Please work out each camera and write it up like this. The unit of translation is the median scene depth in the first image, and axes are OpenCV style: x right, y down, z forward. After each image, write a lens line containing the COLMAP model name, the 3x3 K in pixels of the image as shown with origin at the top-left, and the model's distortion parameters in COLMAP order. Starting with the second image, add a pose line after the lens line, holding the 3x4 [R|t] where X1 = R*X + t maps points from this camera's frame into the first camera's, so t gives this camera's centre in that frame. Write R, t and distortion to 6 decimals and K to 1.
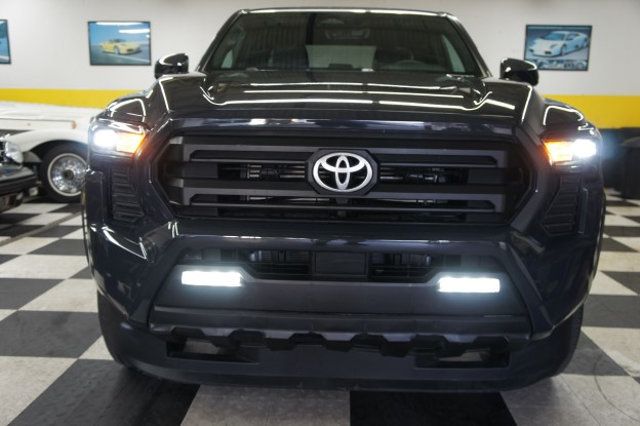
lens RADIAL K [[484.8, 0, 320.0], [0, 484.8, 213.0], [0, 0, 1]] dist [-0.104332, 0.095571]
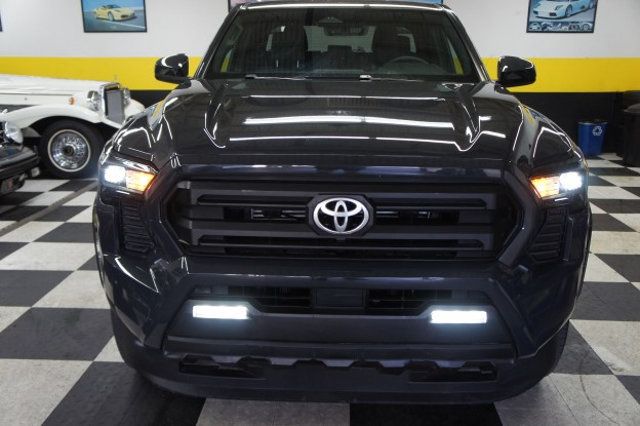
lens RADIAL K [[484.8, 0, 320.0], [0, 484.8, 213.0], [0, 0, 1]] dist [-0.104332, 0.095571]
pose [[0.999954, -0.009433, -0.001958, 0.002282], [0.009542, 0.997739, 0.066532, -0.132339], [0.001326, -0.066548, 0.997782, -0.052229]]
